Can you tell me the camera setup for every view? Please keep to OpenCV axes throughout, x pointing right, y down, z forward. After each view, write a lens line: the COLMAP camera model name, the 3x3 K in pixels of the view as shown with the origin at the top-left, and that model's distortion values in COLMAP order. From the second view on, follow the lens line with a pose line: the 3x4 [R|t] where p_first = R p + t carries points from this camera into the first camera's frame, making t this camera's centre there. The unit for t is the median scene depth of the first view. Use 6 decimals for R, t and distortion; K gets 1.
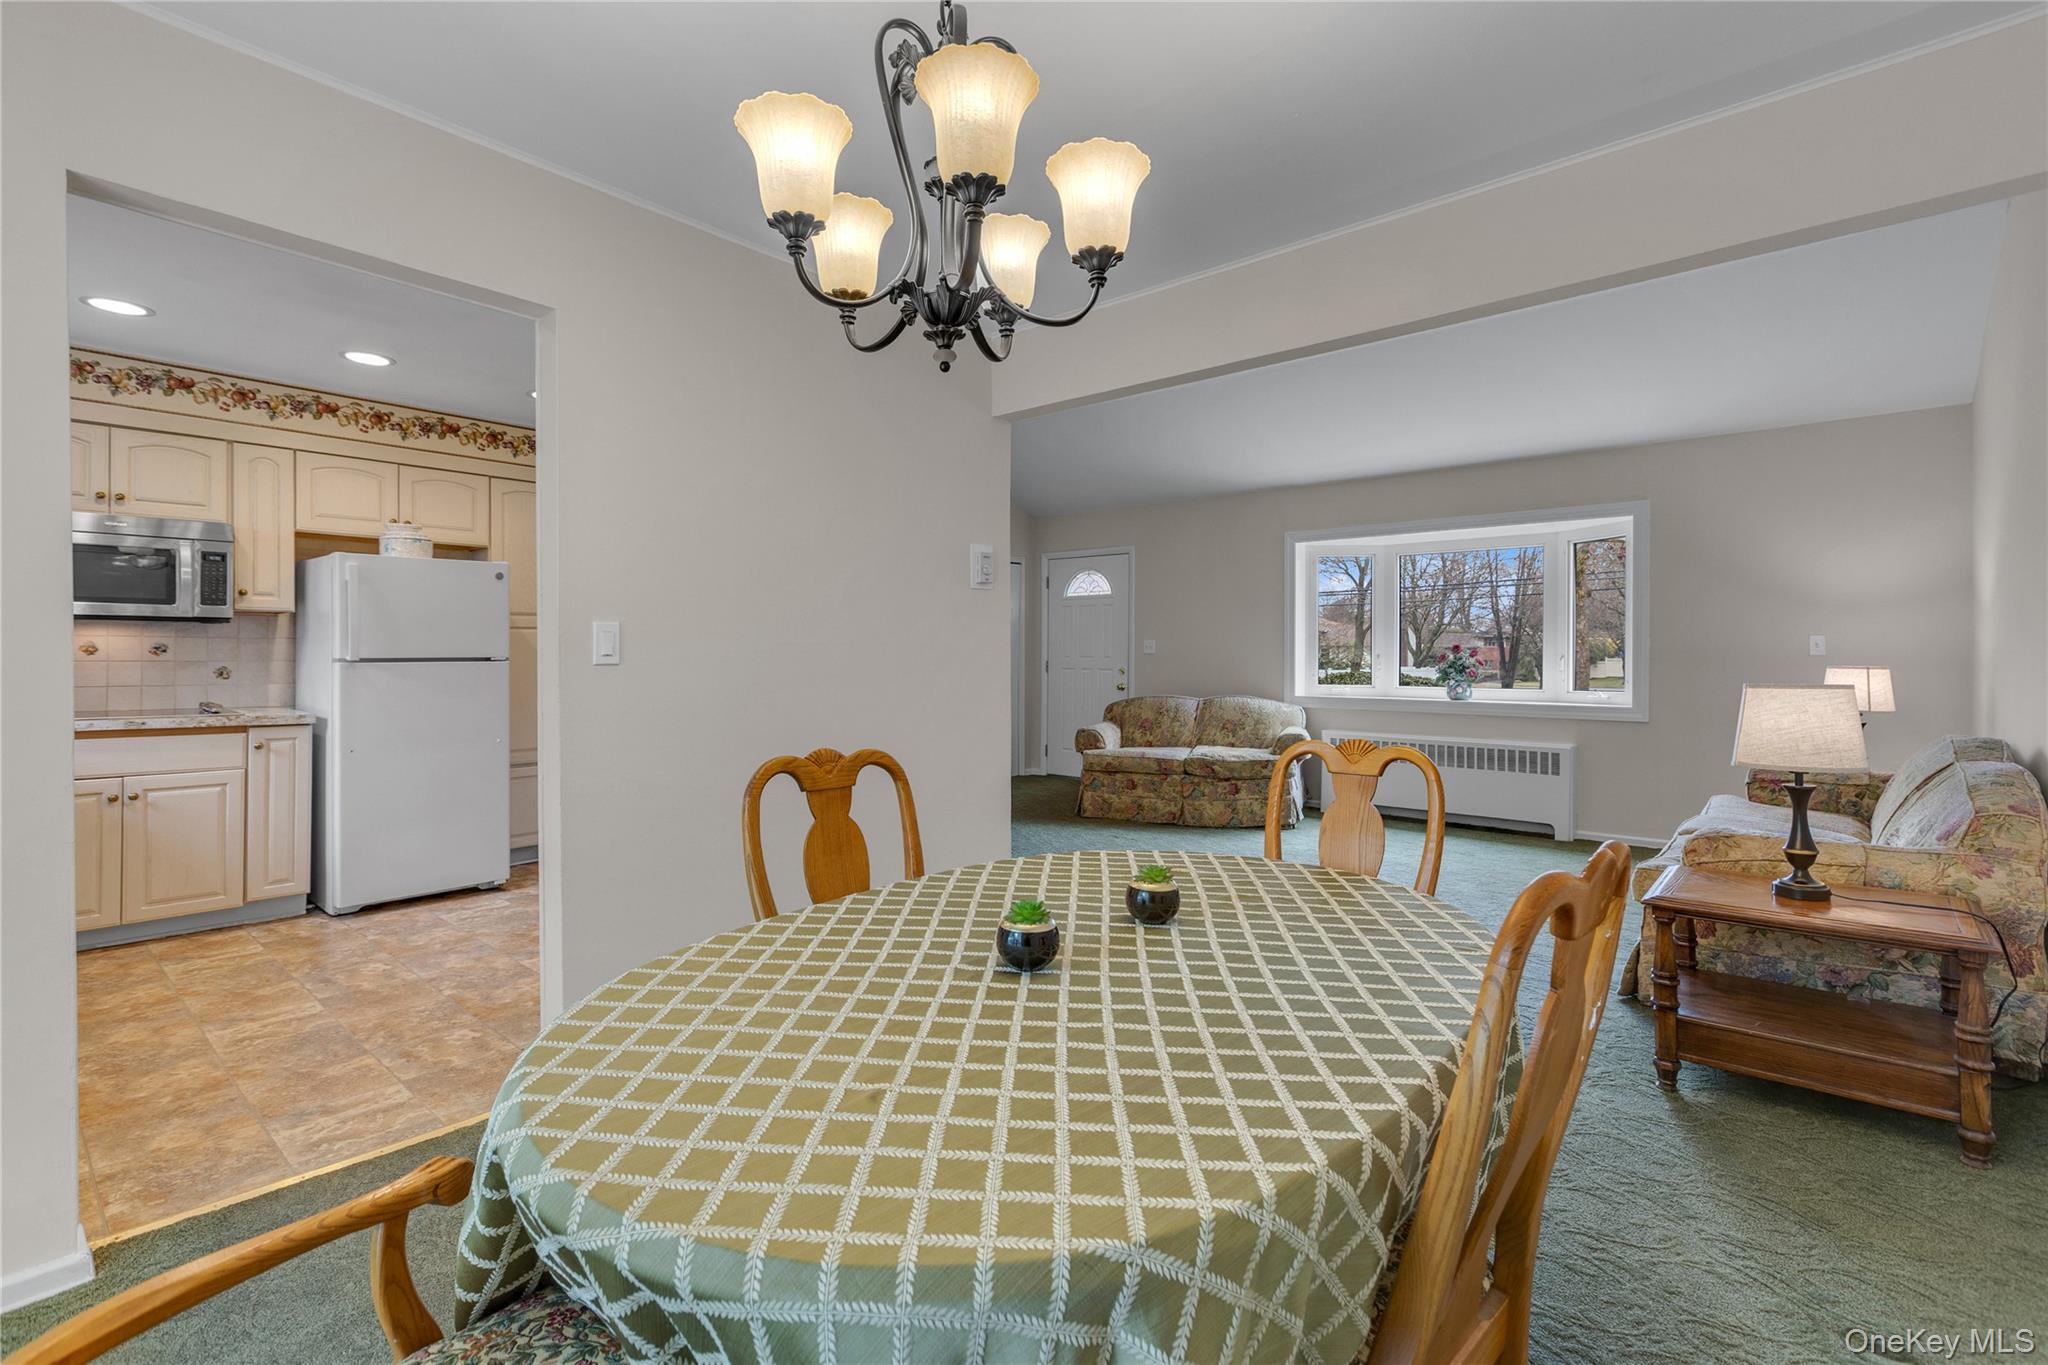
lens RADIAL K [[927.6, 0, 1024.1], [0, 927.6, 658.2], [0, 0, 1]] dist [0.000348, 0.000096]
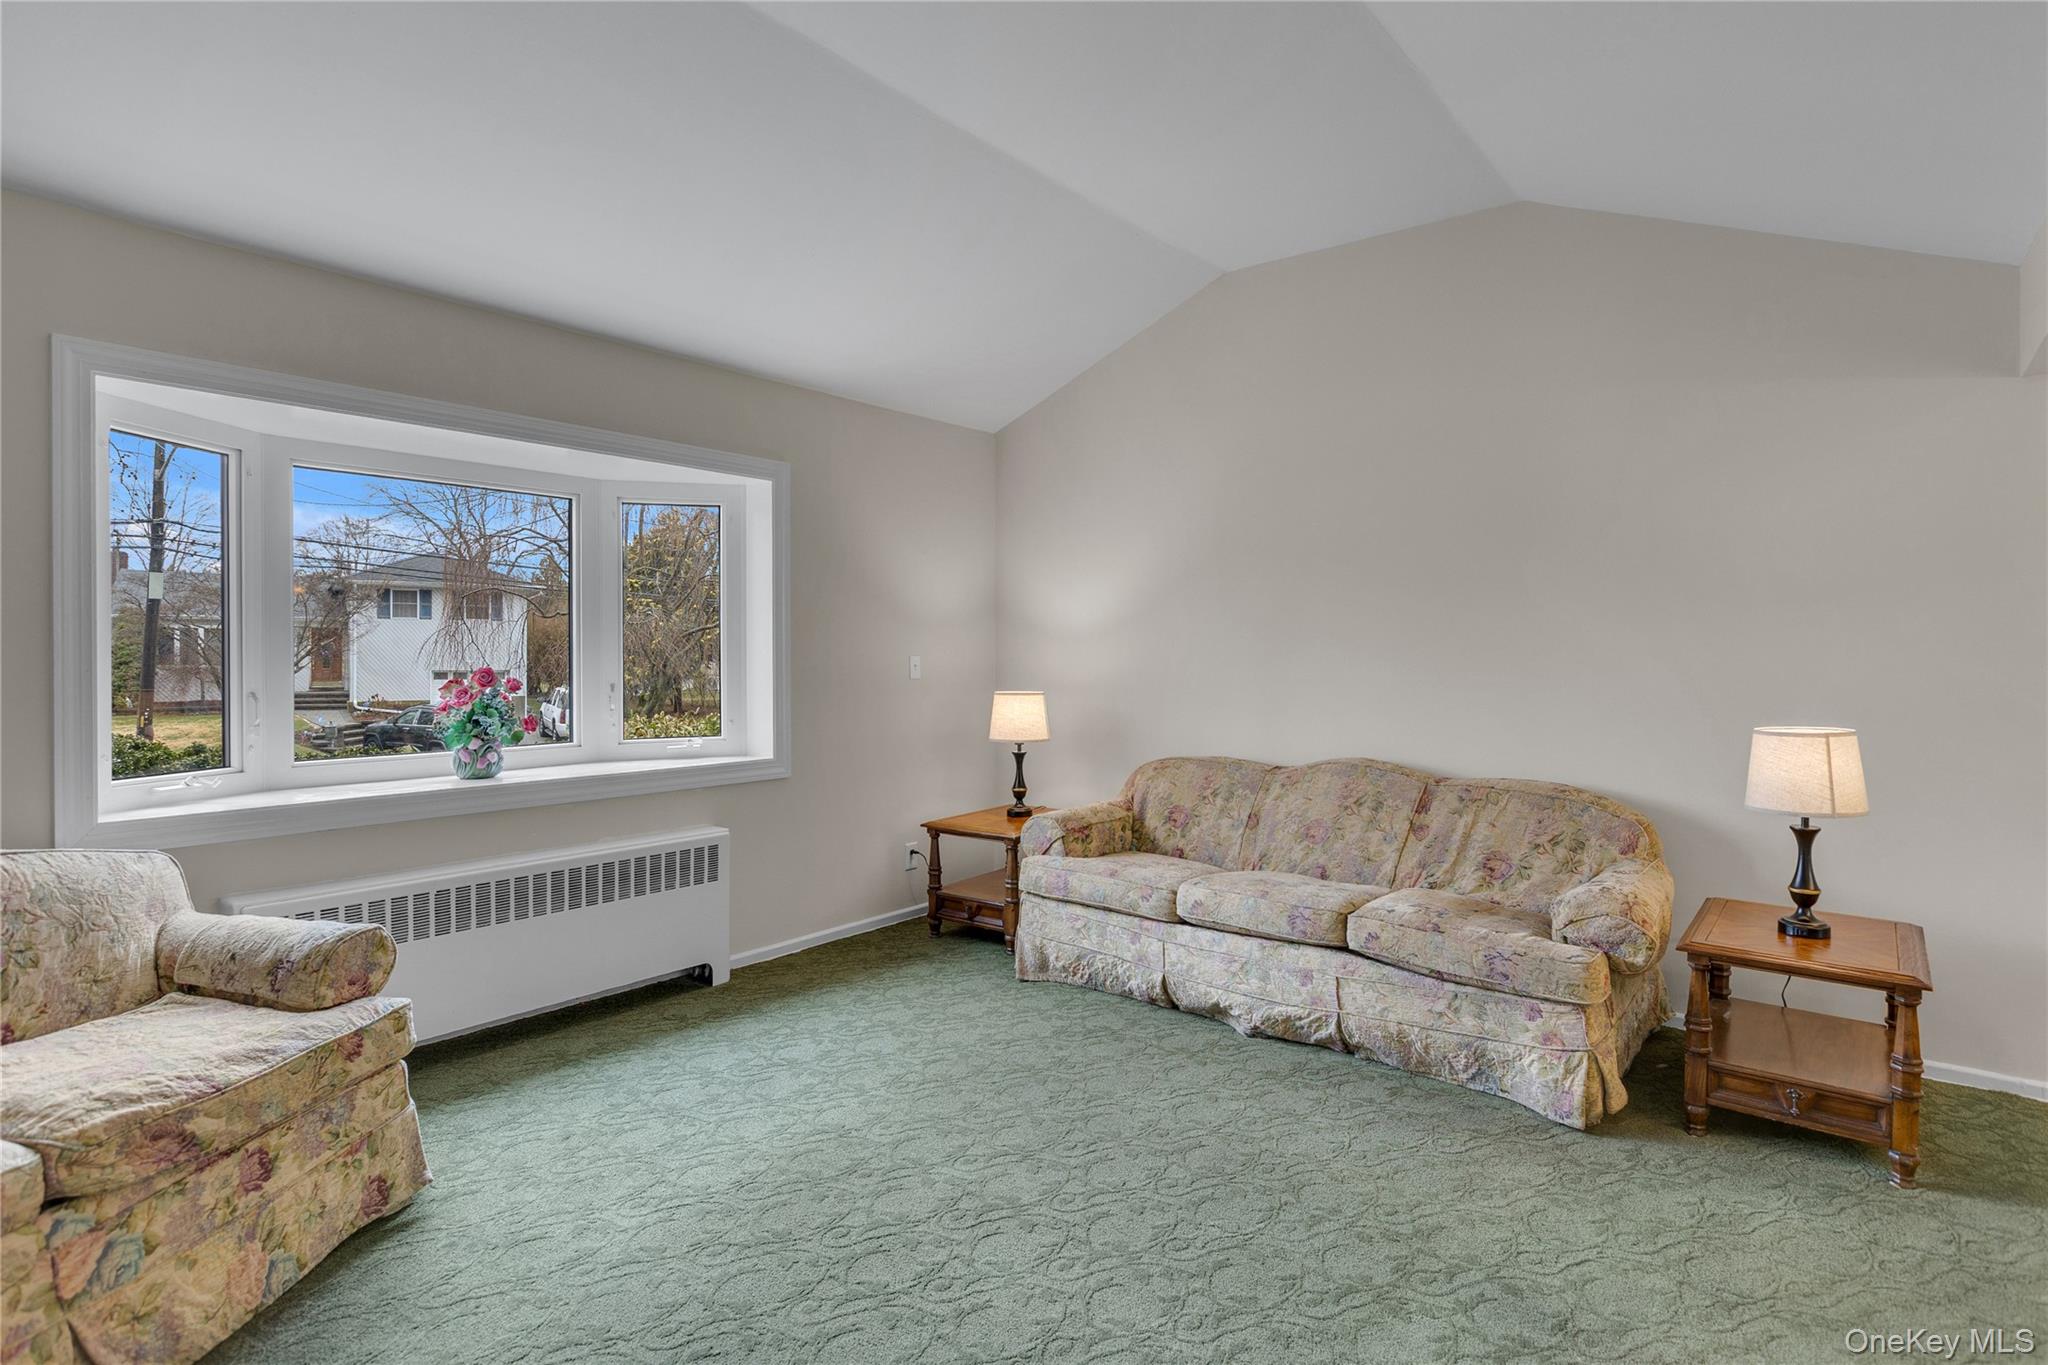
lens RADIAL K [[1037.5, 0, 1021.8], [0, 1037.5, 665.0], [0, 0, 1]] dist [-0.002661, -0.001154]
pose [[-0.037484, -0.014376, 0.999194, -0.105506], [0.002717, 0.999891, 0.014488, -0.023503], [-0.999294, 0.003258, -0.037441, 0.710837]]
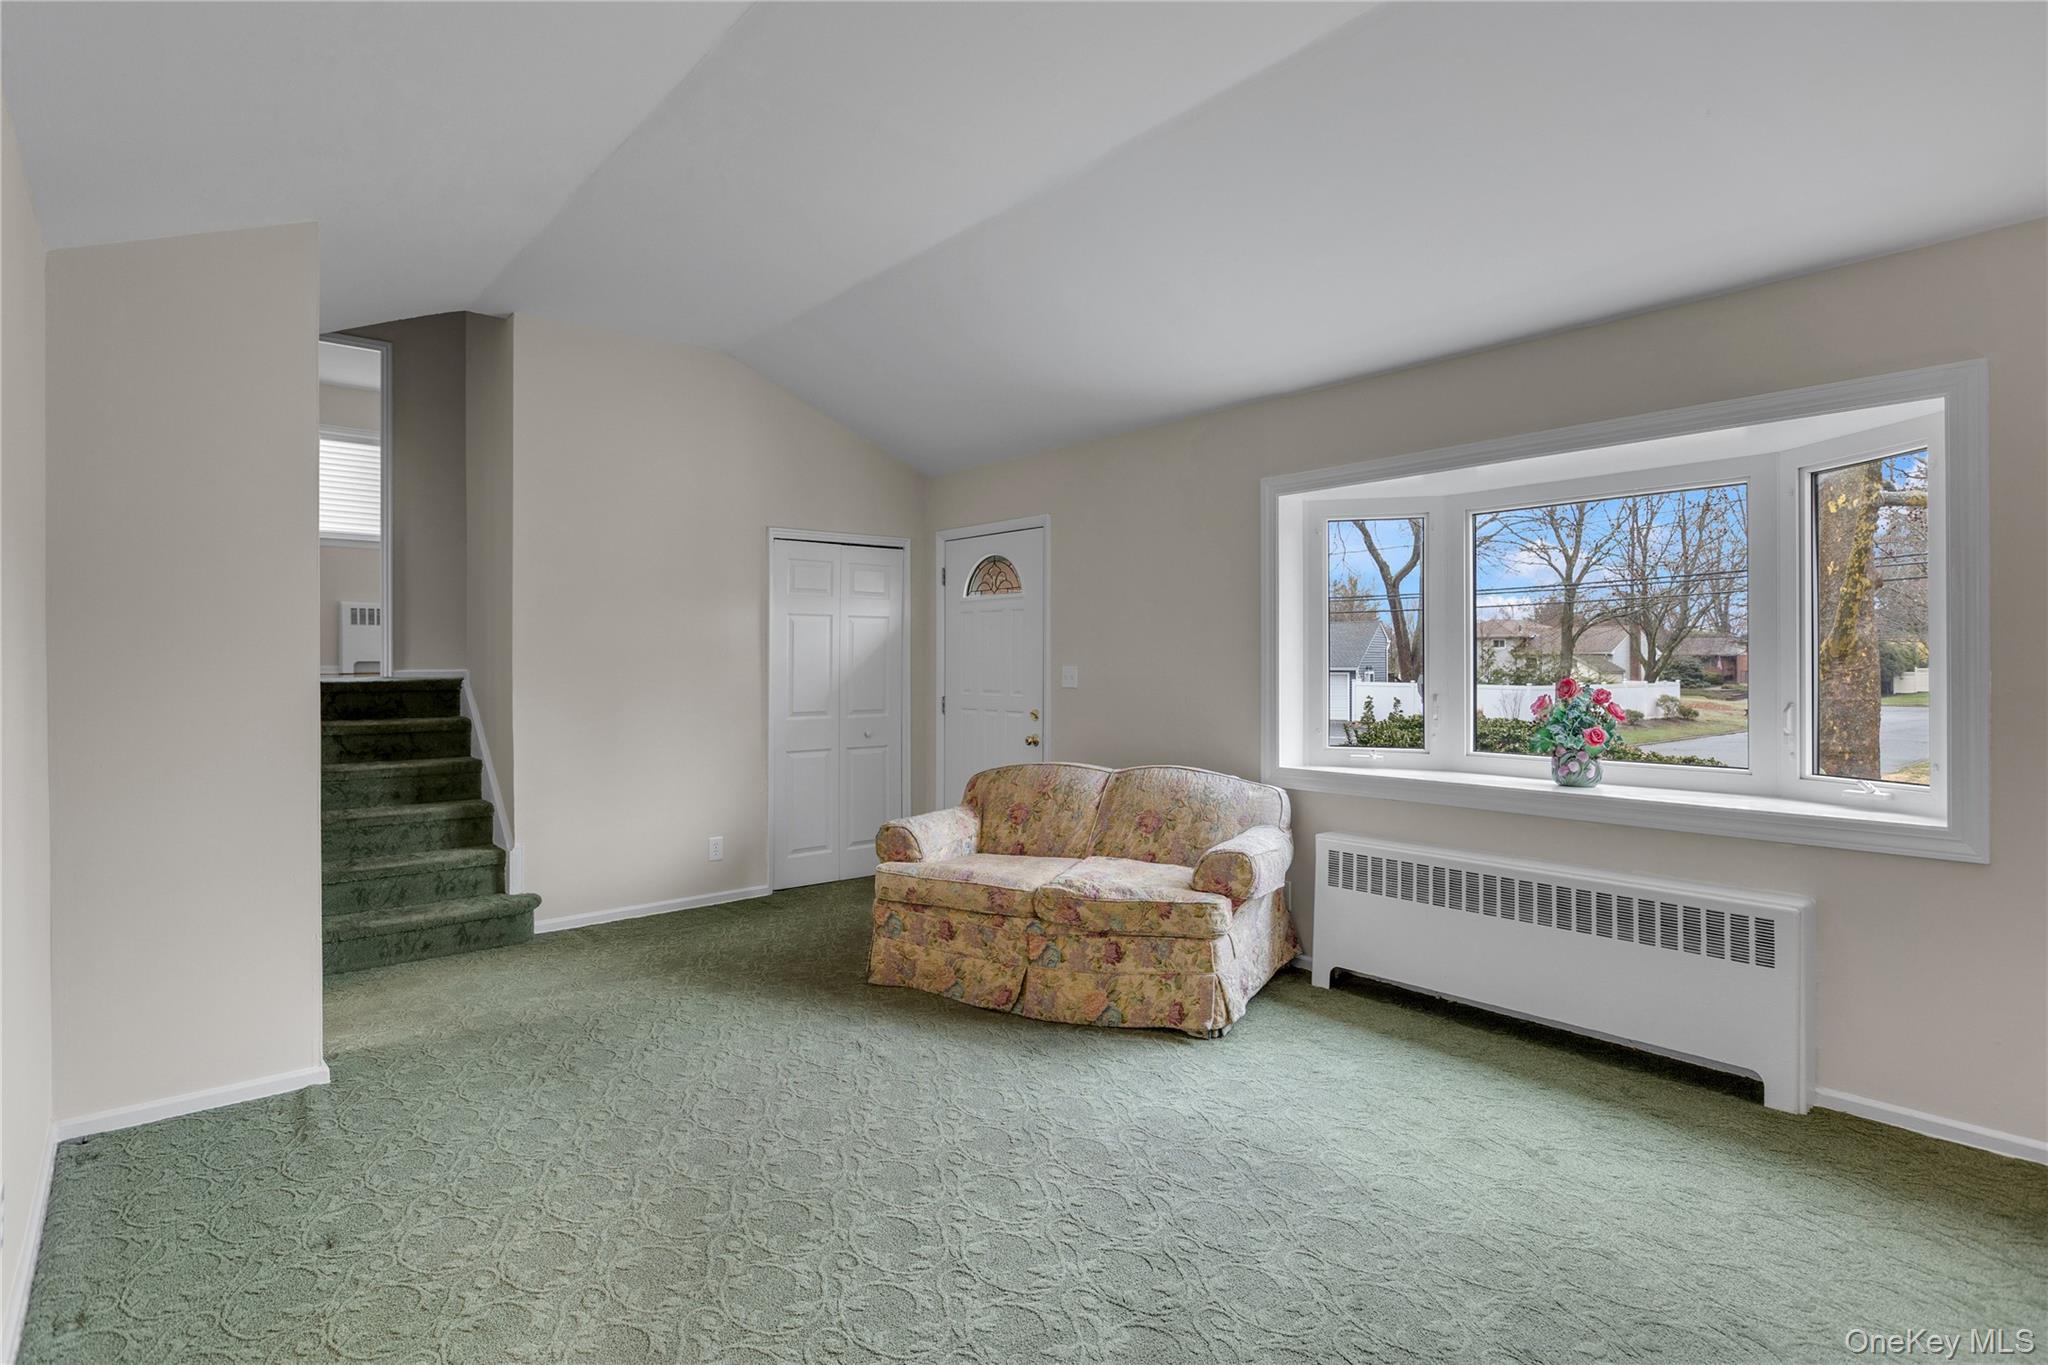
lens RADIAL K [[1037.5, 0, 1021.8], [0, 1037.5, 665.0], [0, 0, 1]] dist [-0.002661, -0.001154]
pose [[0.988257, -0.003380, -0.152765, 0.246754], [0.002821, 0.999988, -0.003879, -0.020777], [0.152776, 0.003403, 0.988255, 0.372528]]
